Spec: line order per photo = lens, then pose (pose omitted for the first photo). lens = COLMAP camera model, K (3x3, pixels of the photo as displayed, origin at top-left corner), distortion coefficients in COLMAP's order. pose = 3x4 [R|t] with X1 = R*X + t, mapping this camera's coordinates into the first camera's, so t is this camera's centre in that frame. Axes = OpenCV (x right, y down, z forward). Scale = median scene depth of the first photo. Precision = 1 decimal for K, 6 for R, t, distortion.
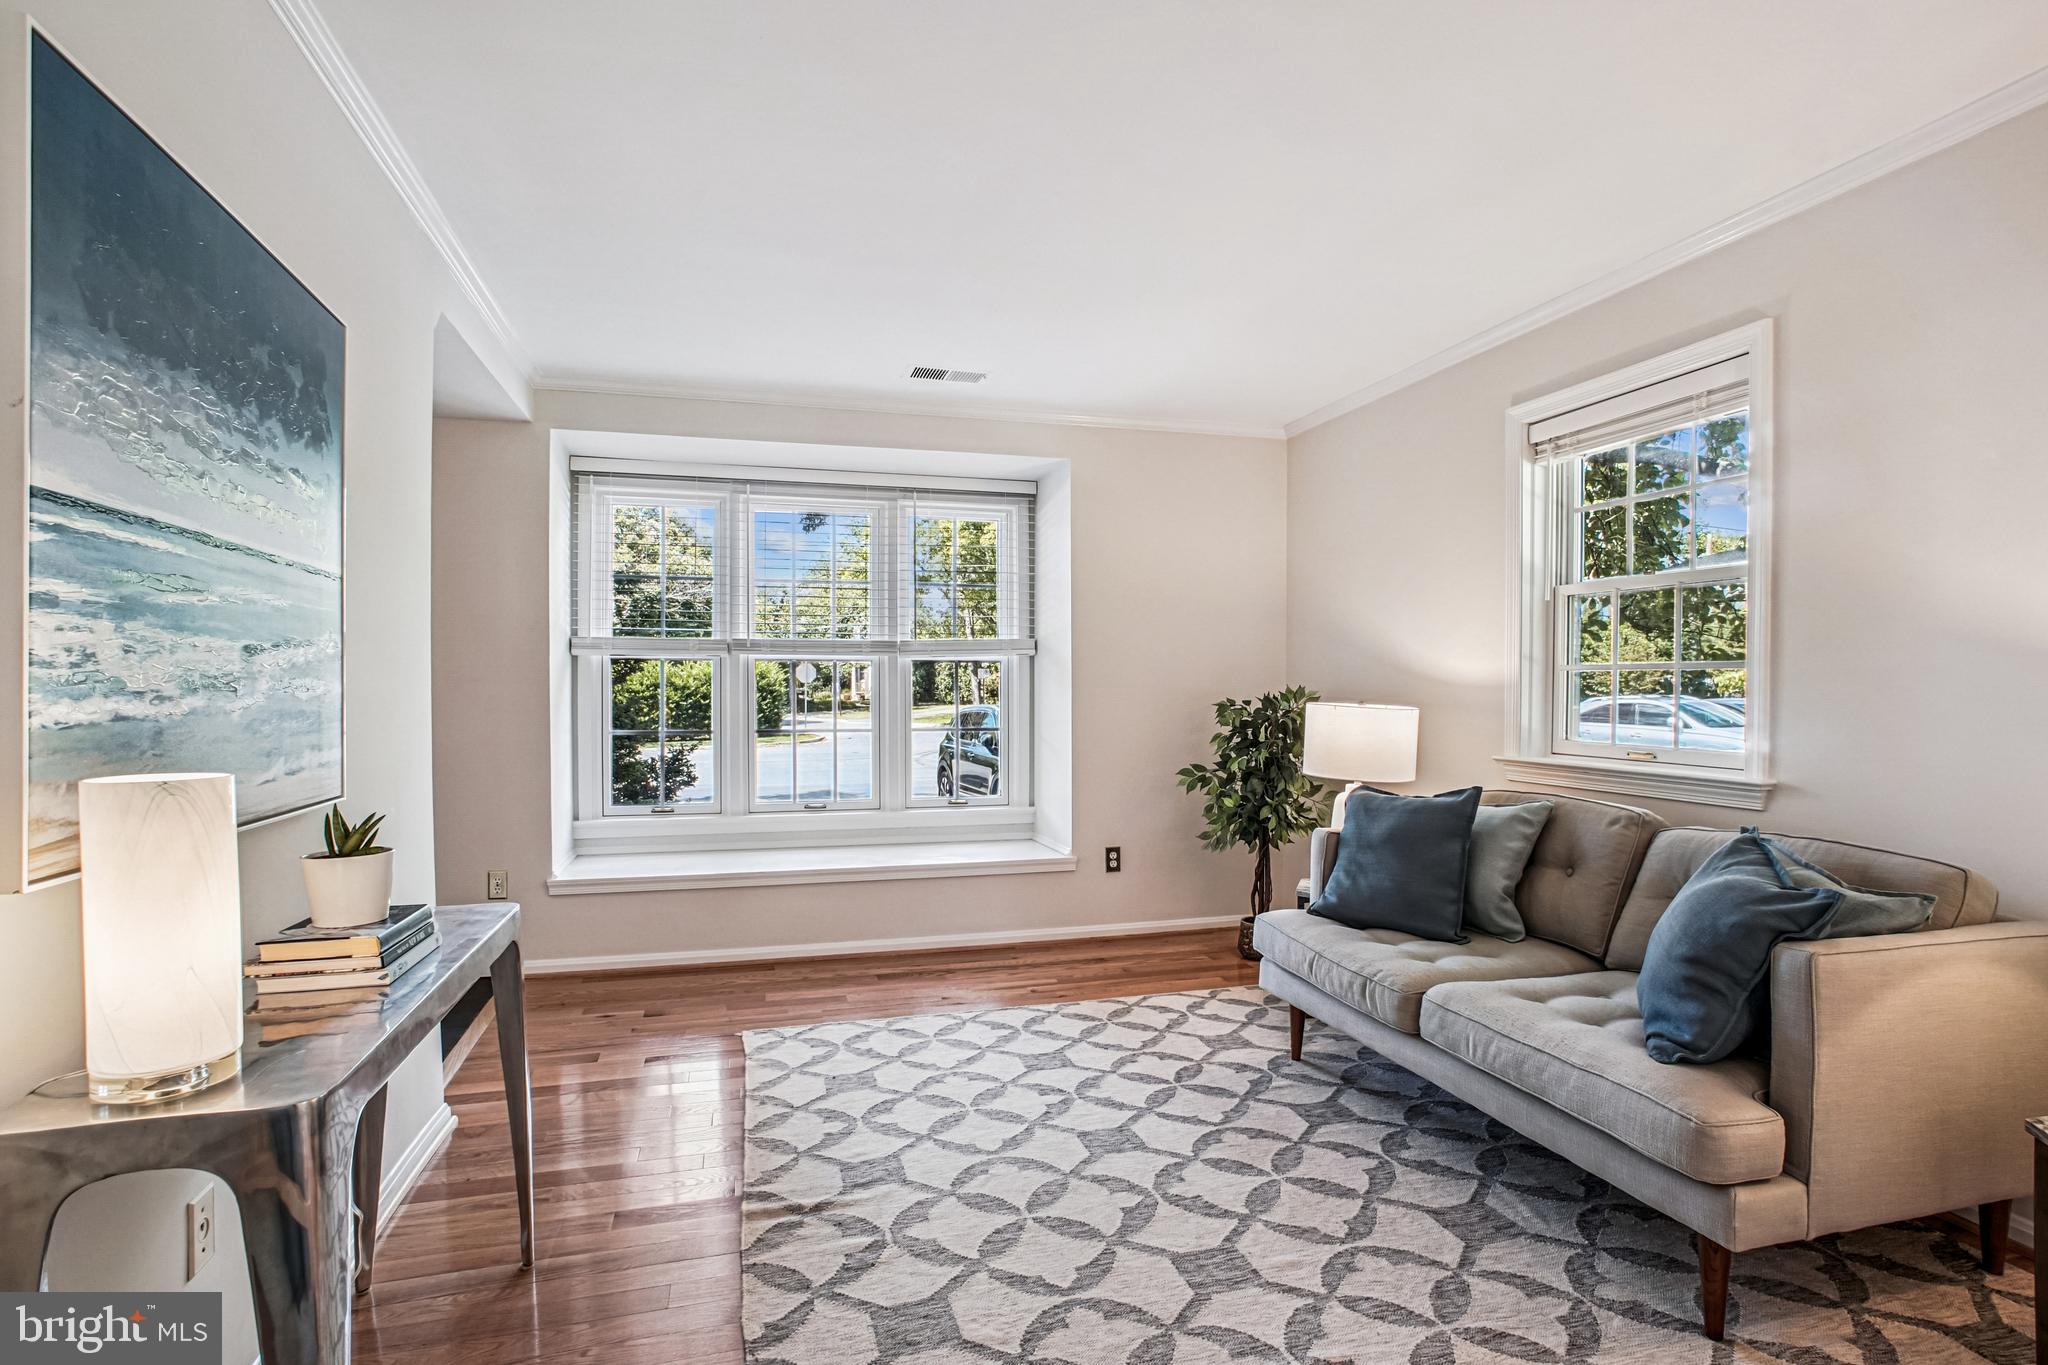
lens RADIAL K [[1015.9, 0, 1010.9], [0, 1015.9, 694.2], [0, 0, 1]] dist [-0.045330, 0.019787]
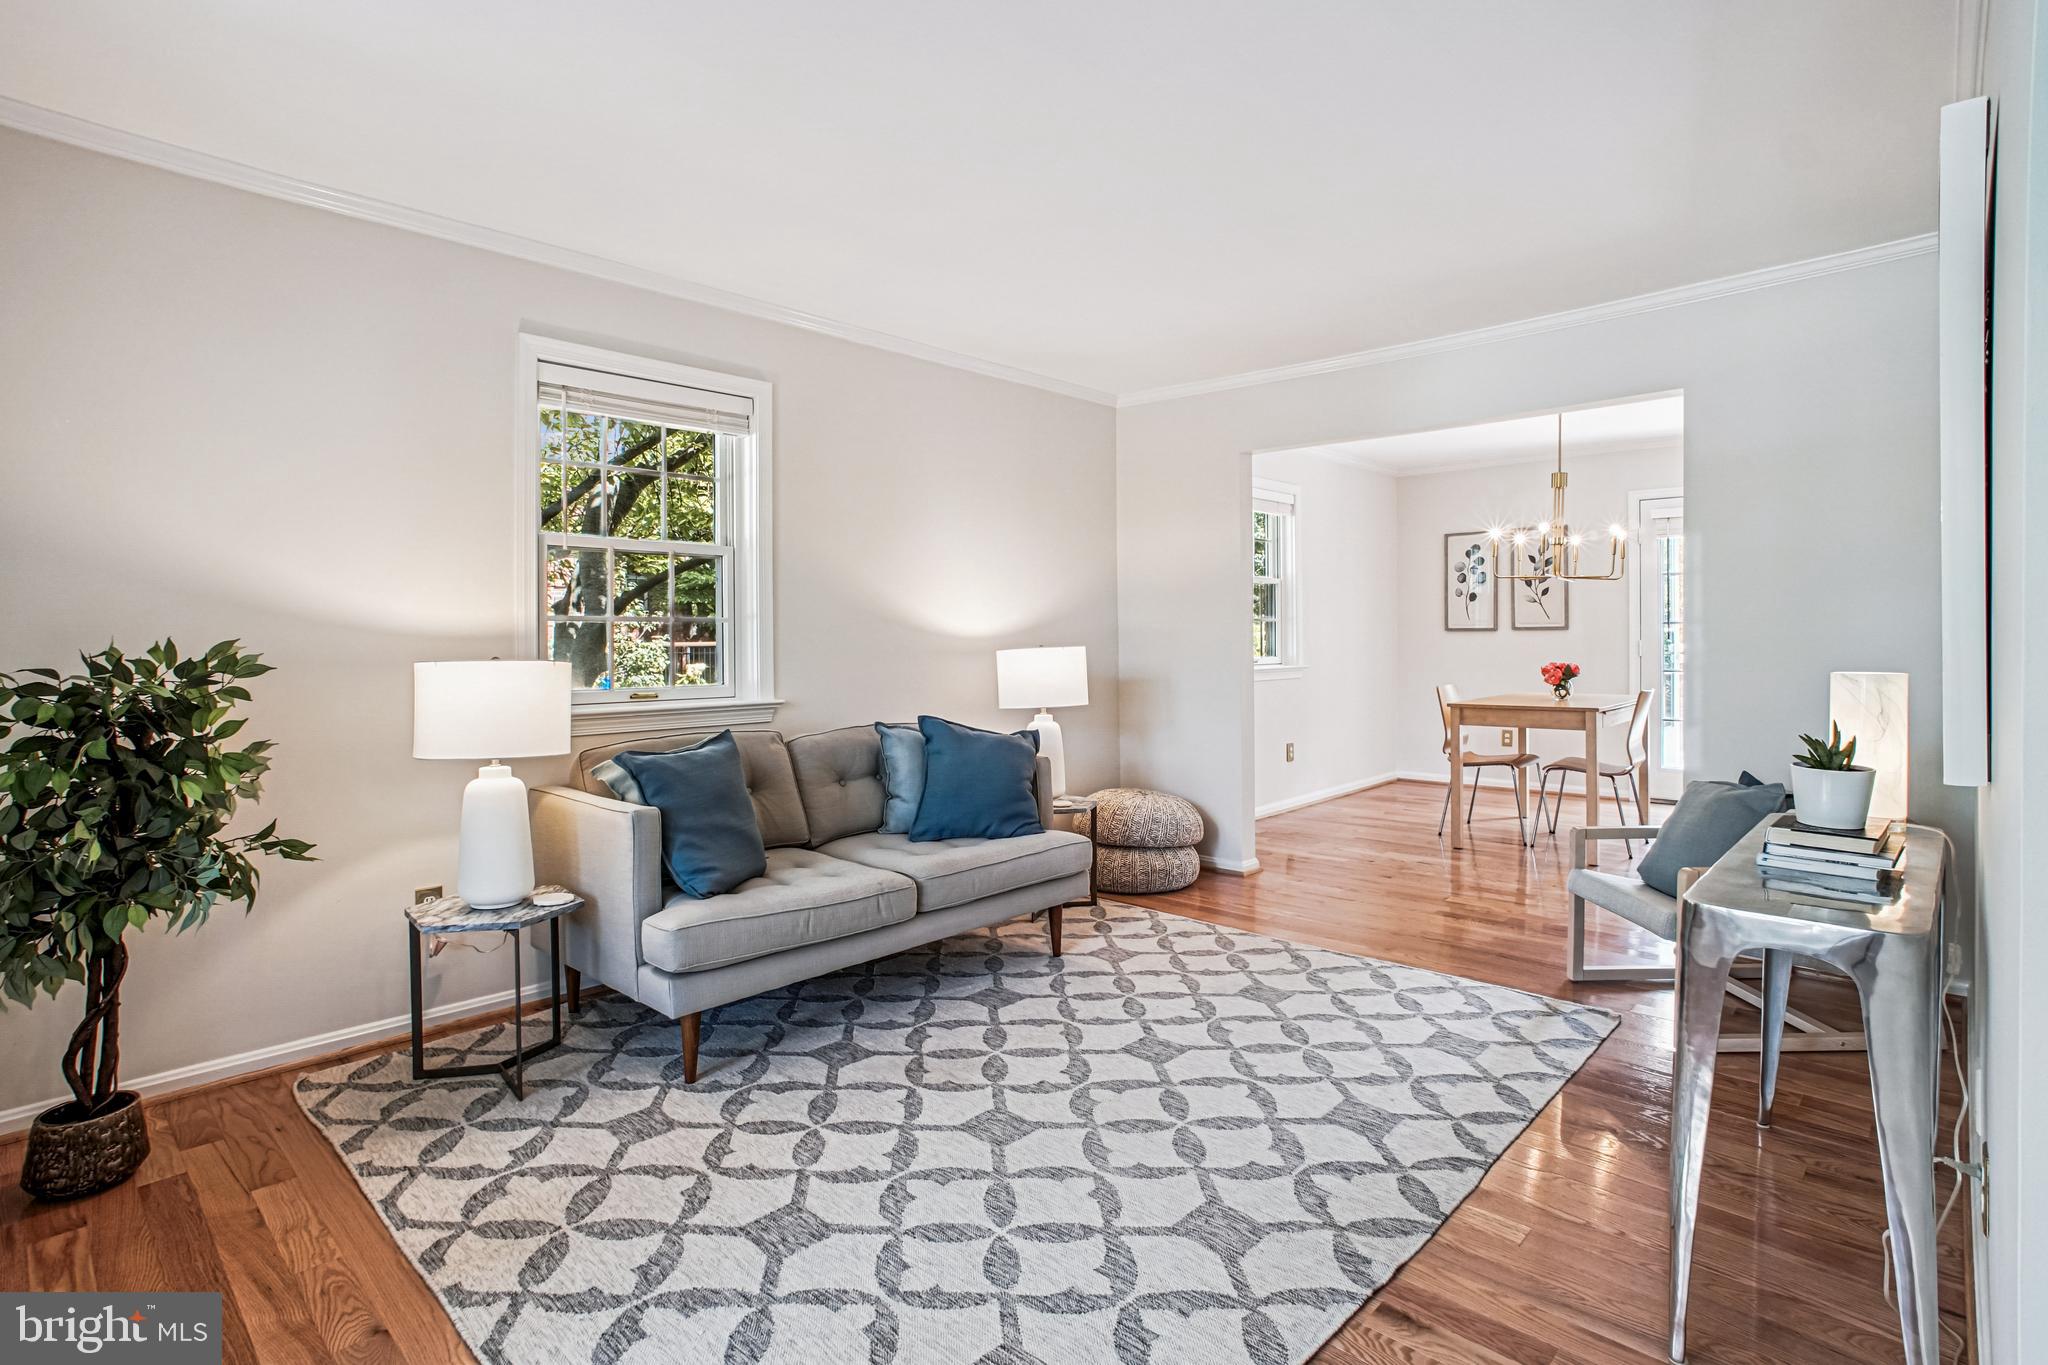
lens RADIAL K [[1015.9, 0, 1024.2], [0, 1015.9, 655.5], [0, 0, 1]] dist [-0.045330, 0.019787]
pose [[-0.521024, -0.011361, 0.853466, -0.648860], [0.013757, 0.999670, 0.021705, -0.006326], [-0.853431, 0.023050, -0.520696, 1.358077]]
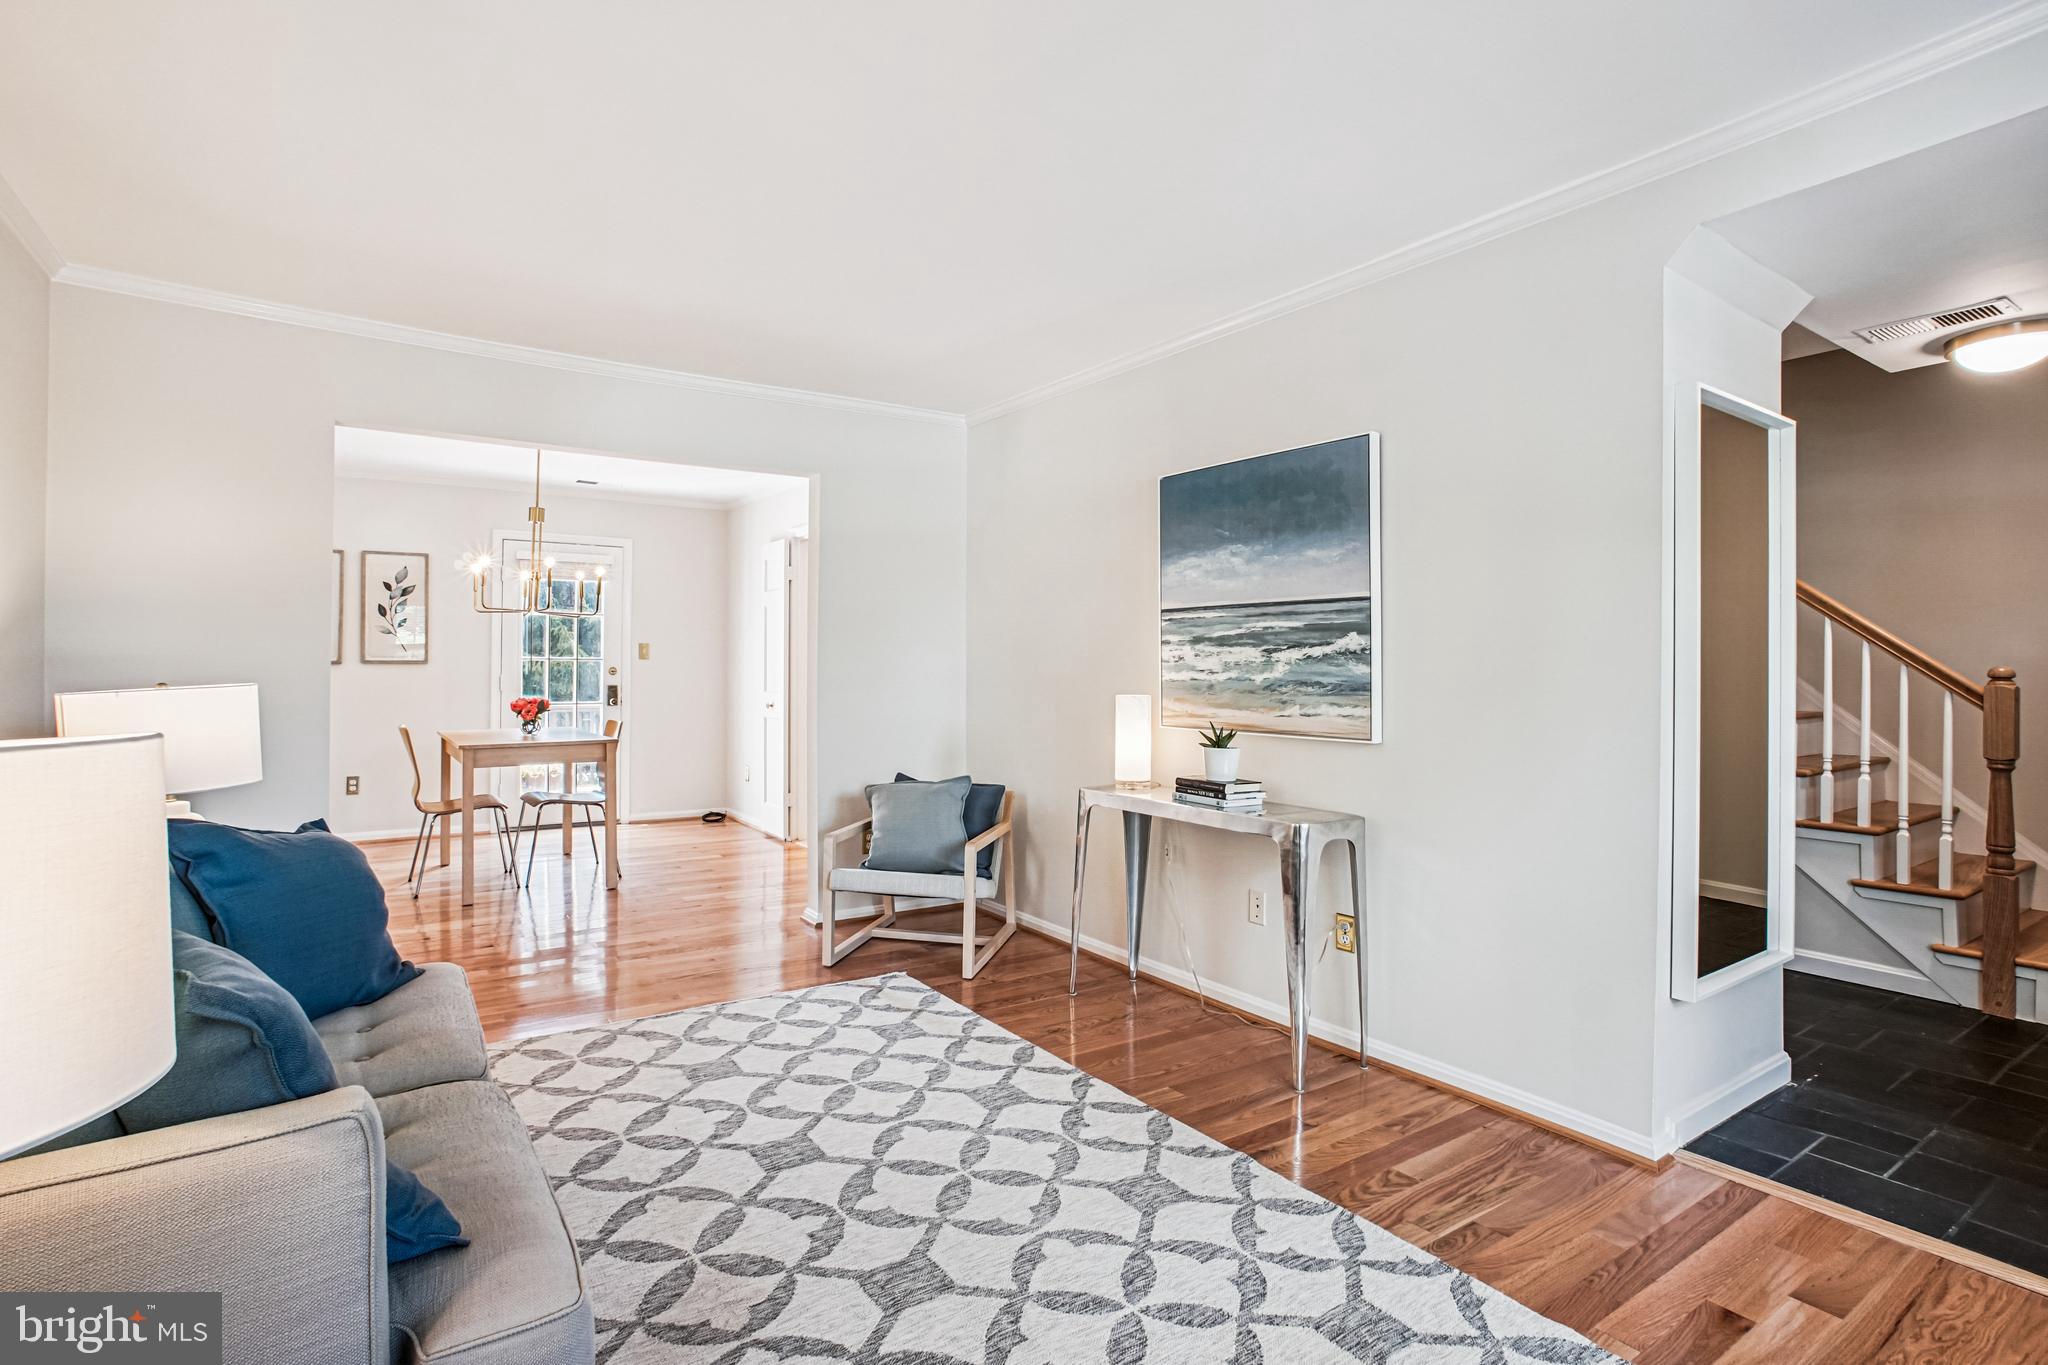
lens RADIAL K [[1015.9, 0, 1019.7], [0, 1015.9, 658.5], [0, 0, 1]] dist [-0.045330, 0.019787]
pose [[-0.942173, -0.008232, -0.335026, 0.252616], [-0.006825, 0.999962, -0.005376, -0.007447], [0.335058, -0.002778, -0.942193, 1.607454]]
